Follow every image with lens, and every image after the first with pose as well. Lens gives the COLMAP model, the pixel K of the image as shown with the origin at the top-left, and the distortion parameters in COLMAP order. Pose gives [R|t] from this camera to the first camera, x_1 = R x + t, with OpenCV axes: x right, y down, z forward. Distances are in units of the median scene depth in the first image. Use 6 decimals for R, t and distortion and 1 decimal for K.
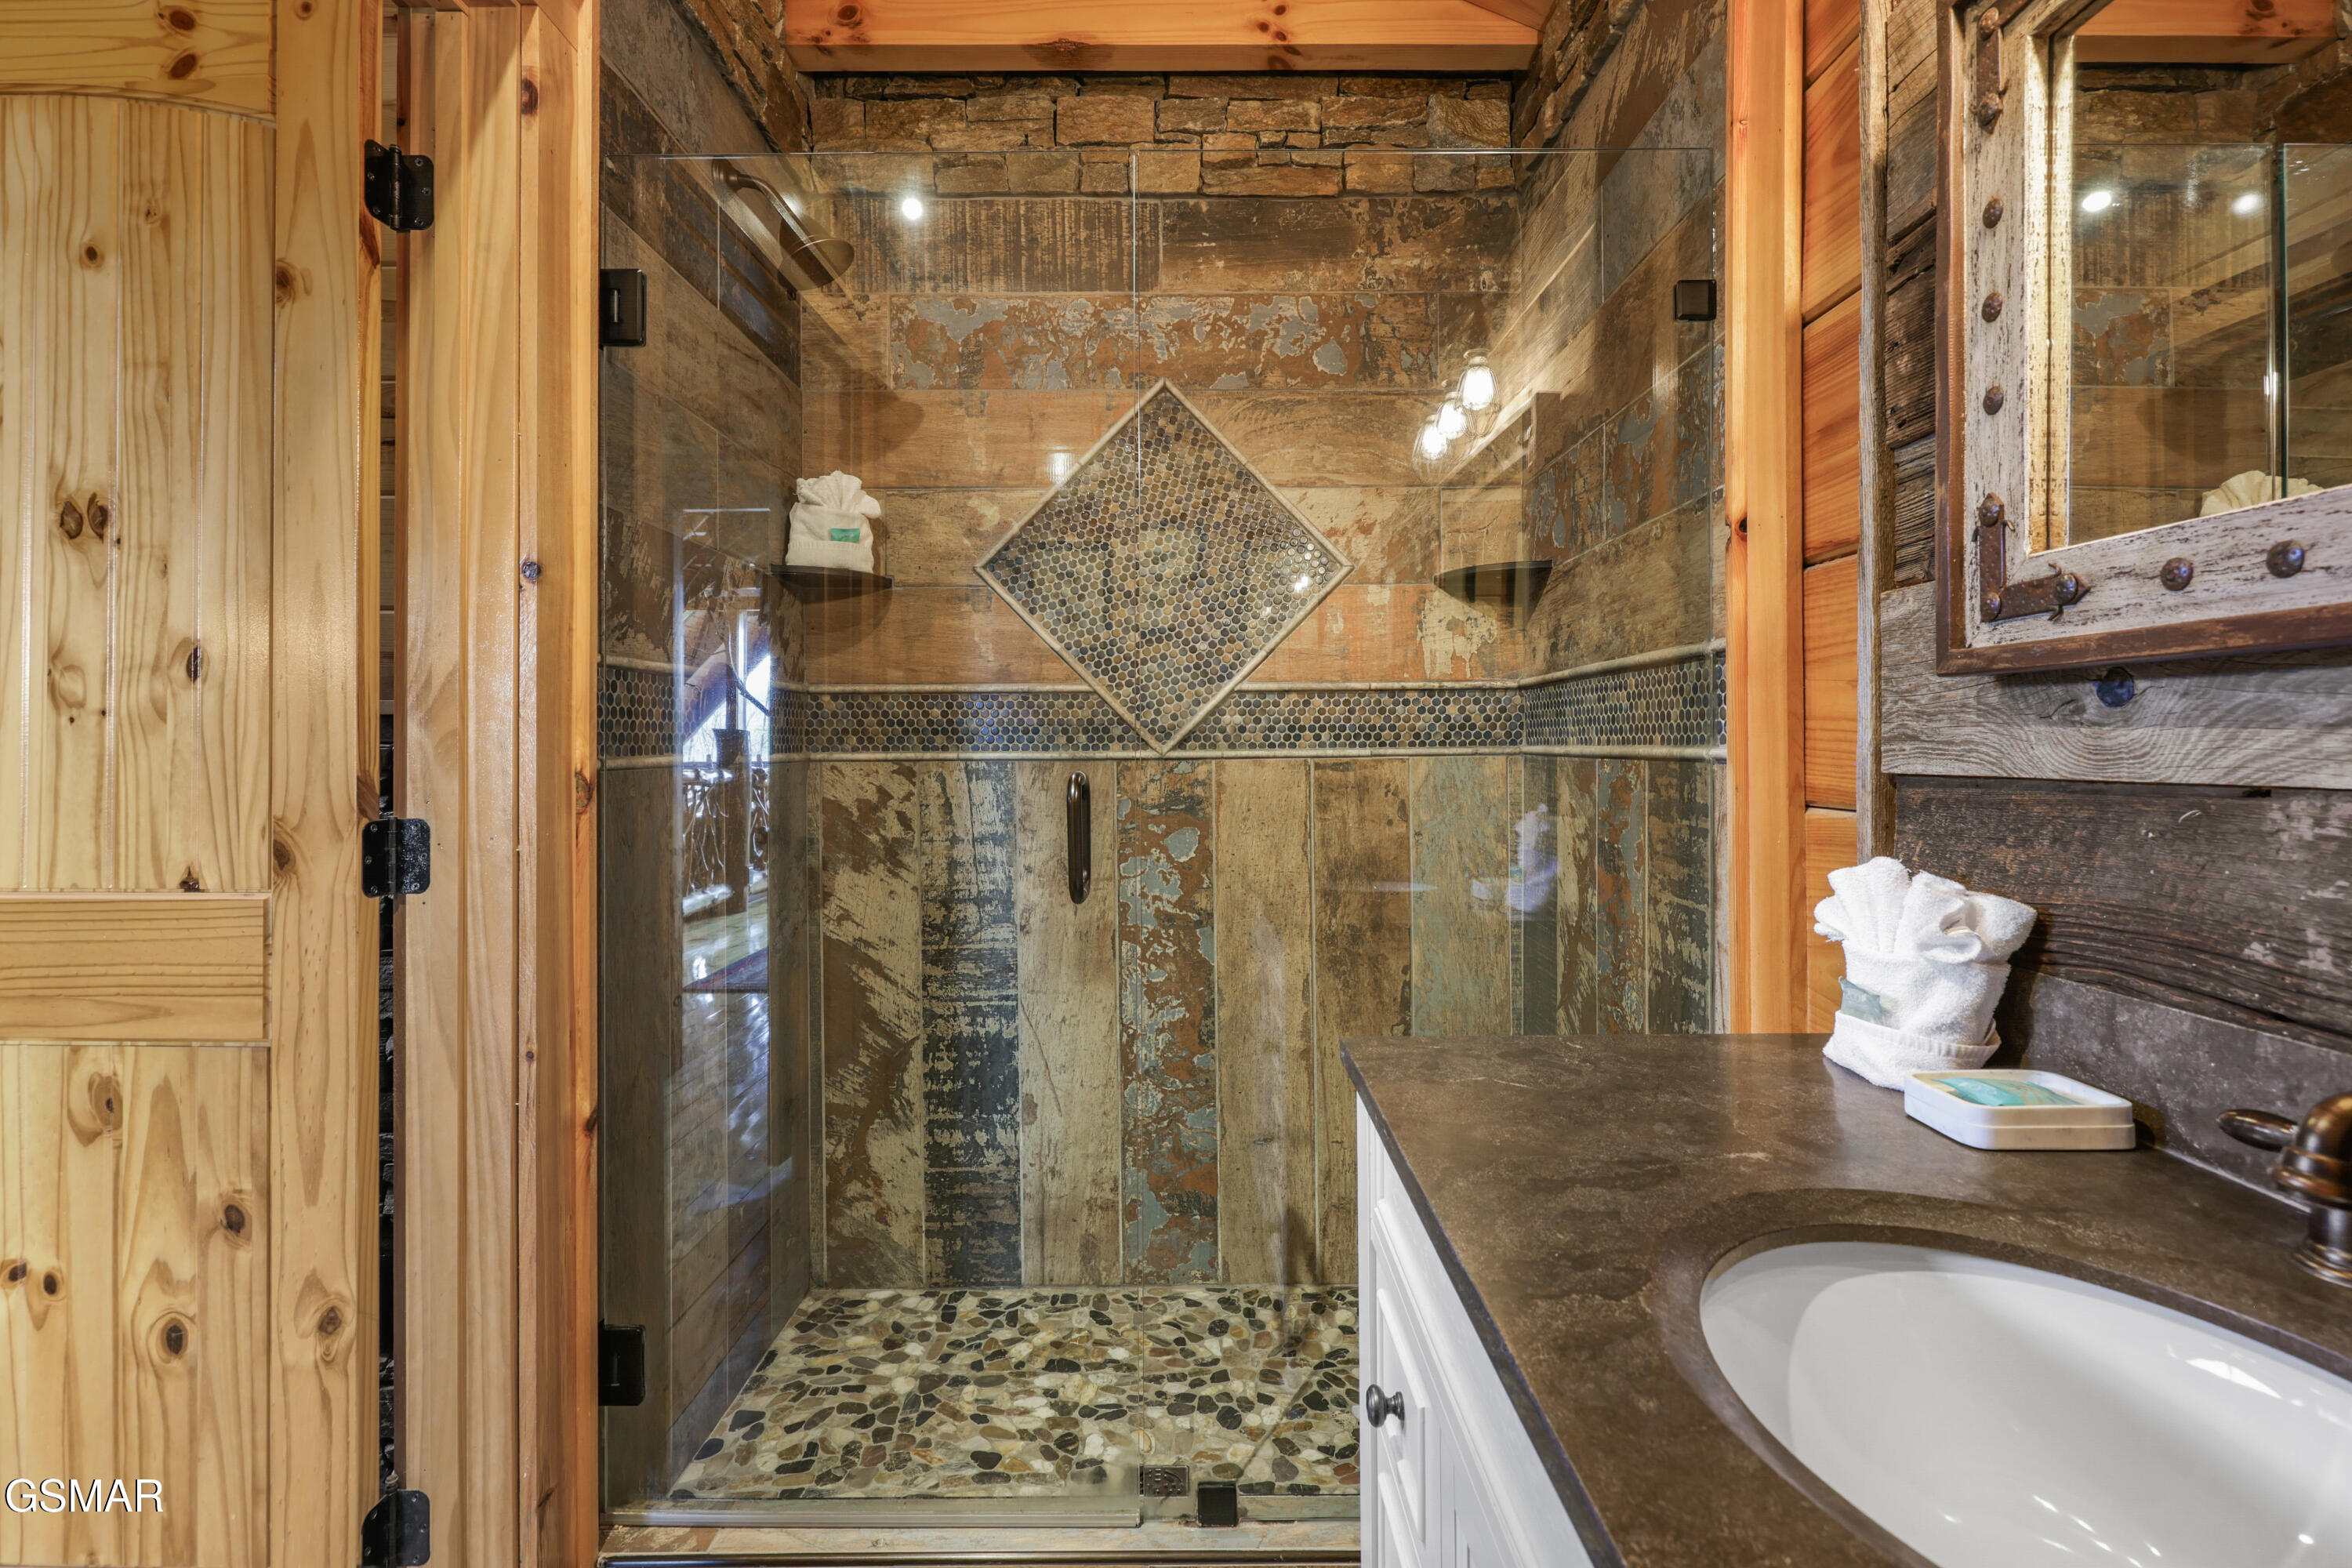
lens RADIAL K [[1101.3, 0, 1179.8], [0, 1101.3, 750.0], [0, 0, 1]] dist [-0.001059, 0.000237]
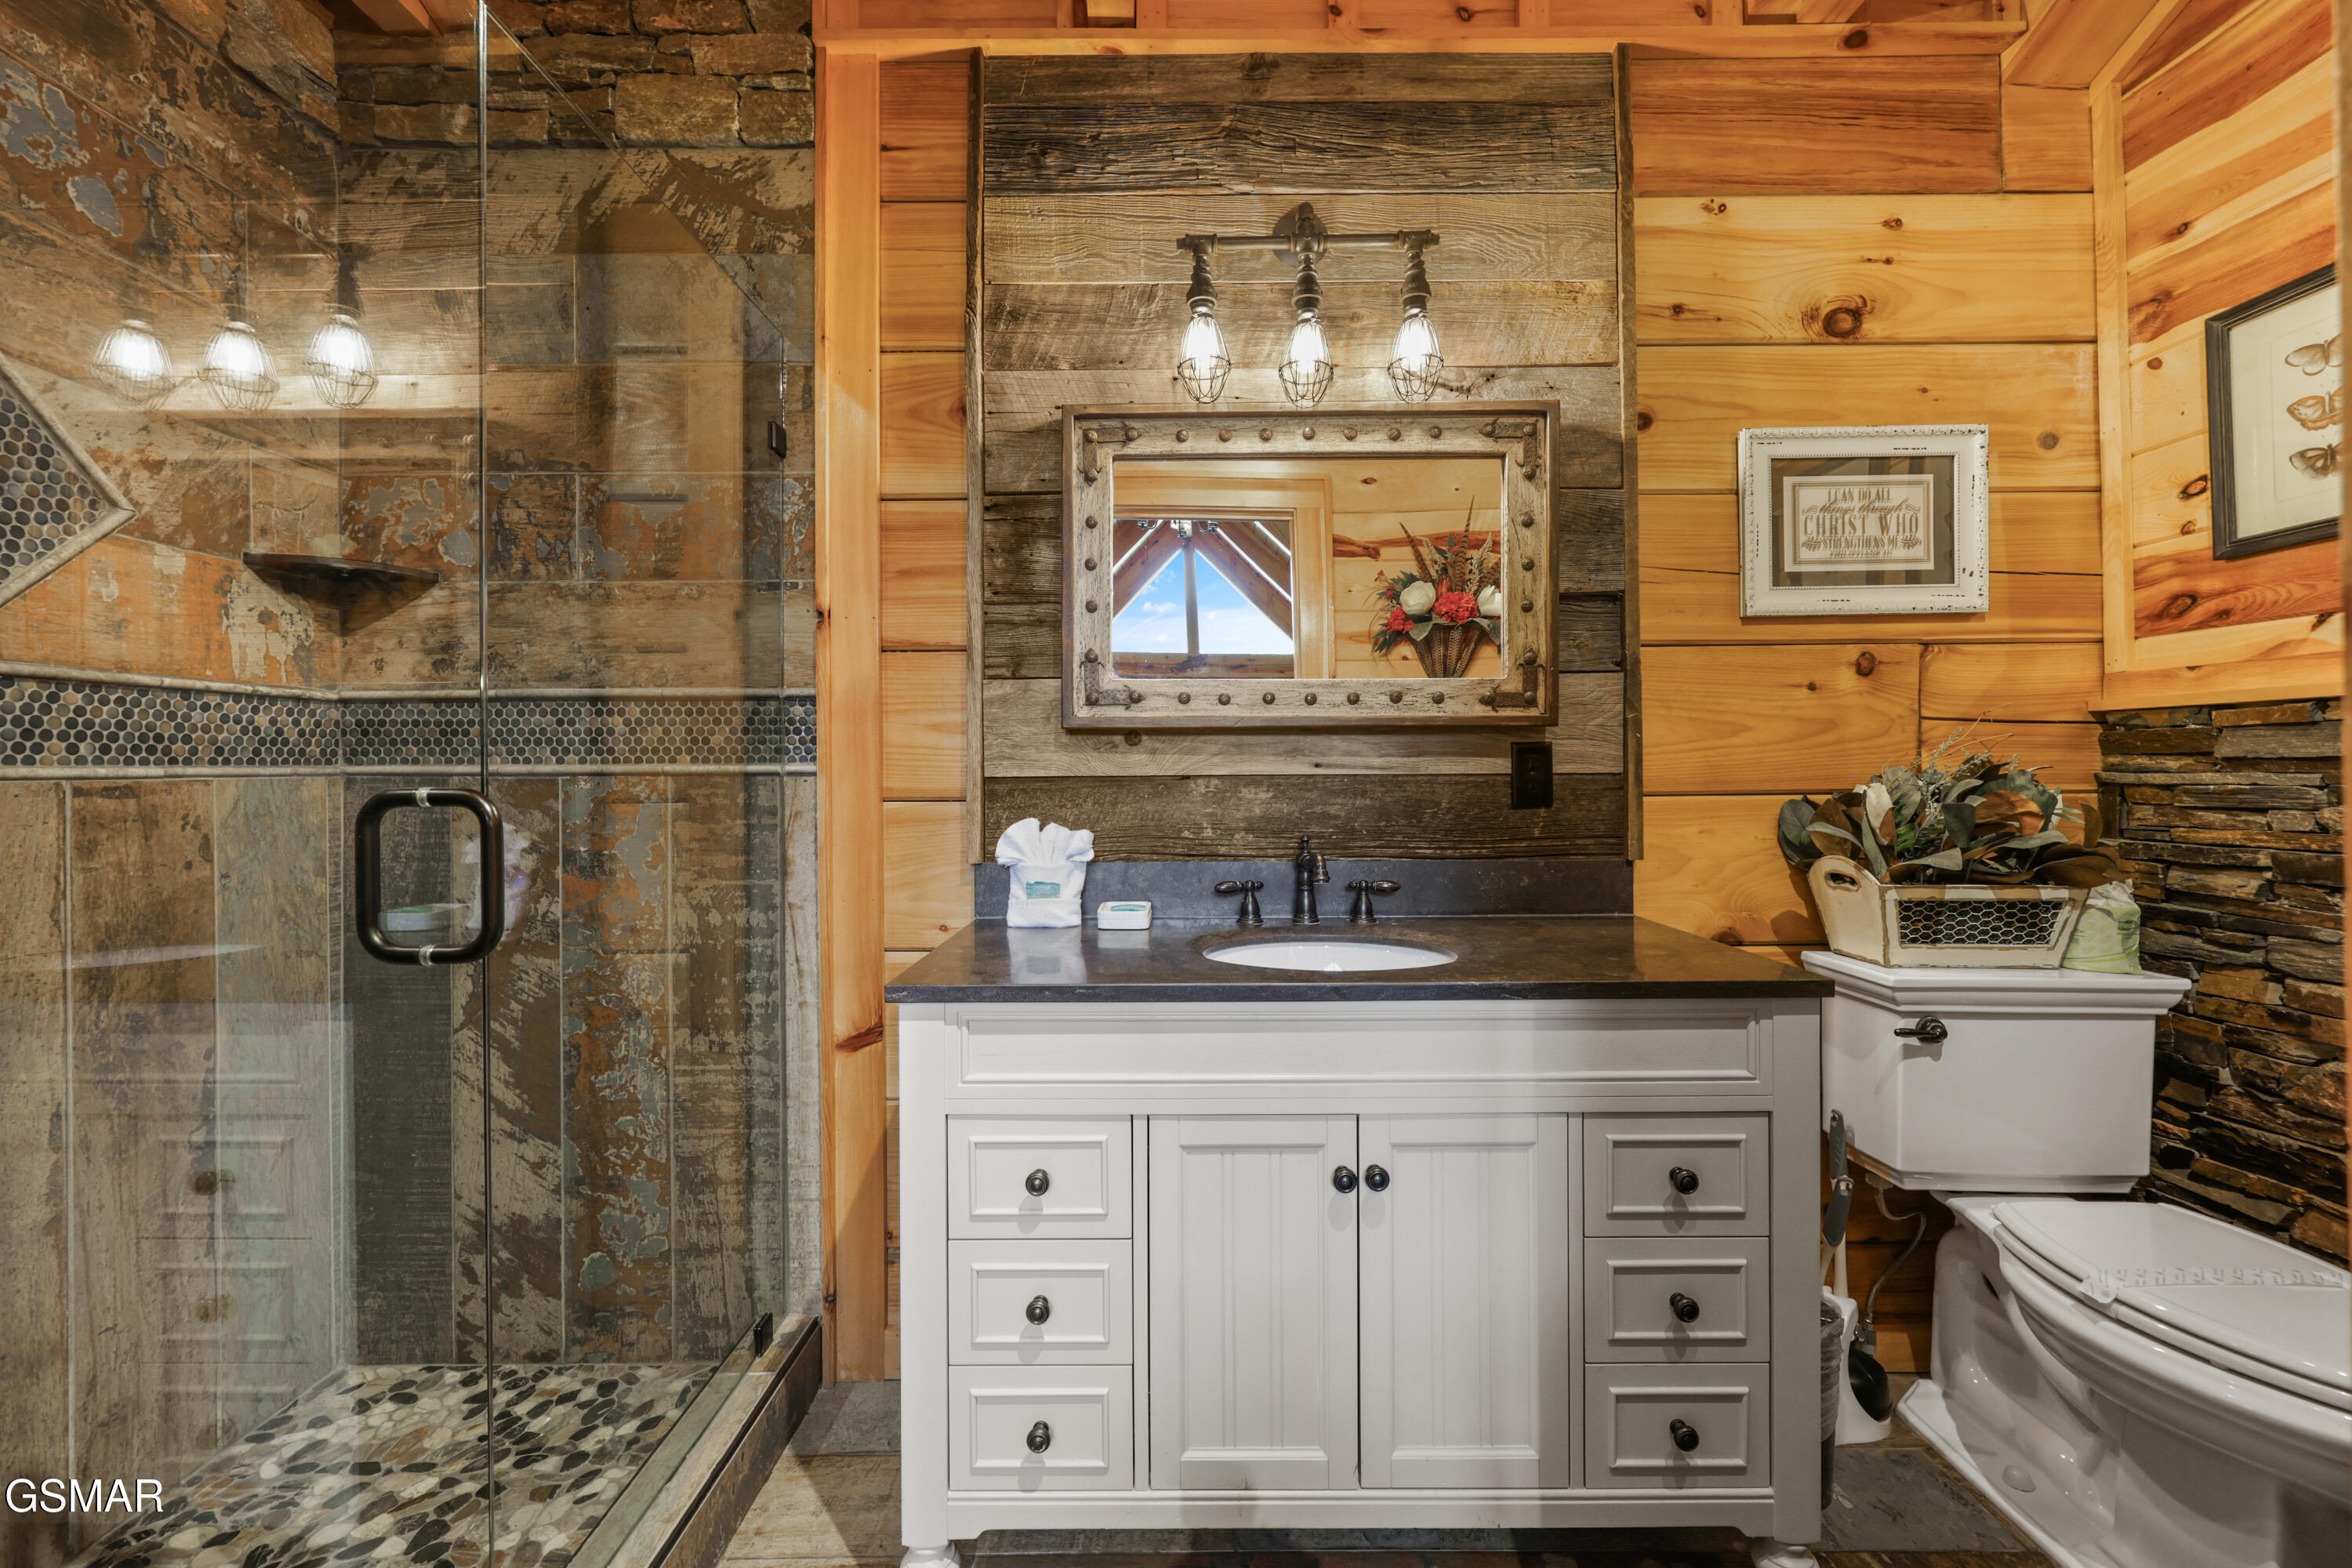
lens RADIAL K [[944.6, 0, 1177.3], [0, 944.6, 787.3], [0, 0, 1]] dist [-0.000385, 0.000183]
pose [[0.001233, -0.009982, 0.999949, -0.455473], [0.008714, 0.999912, 0.009971, 0.012160], [-0.999961, 0.008701, 0.001320, 0.320630]]
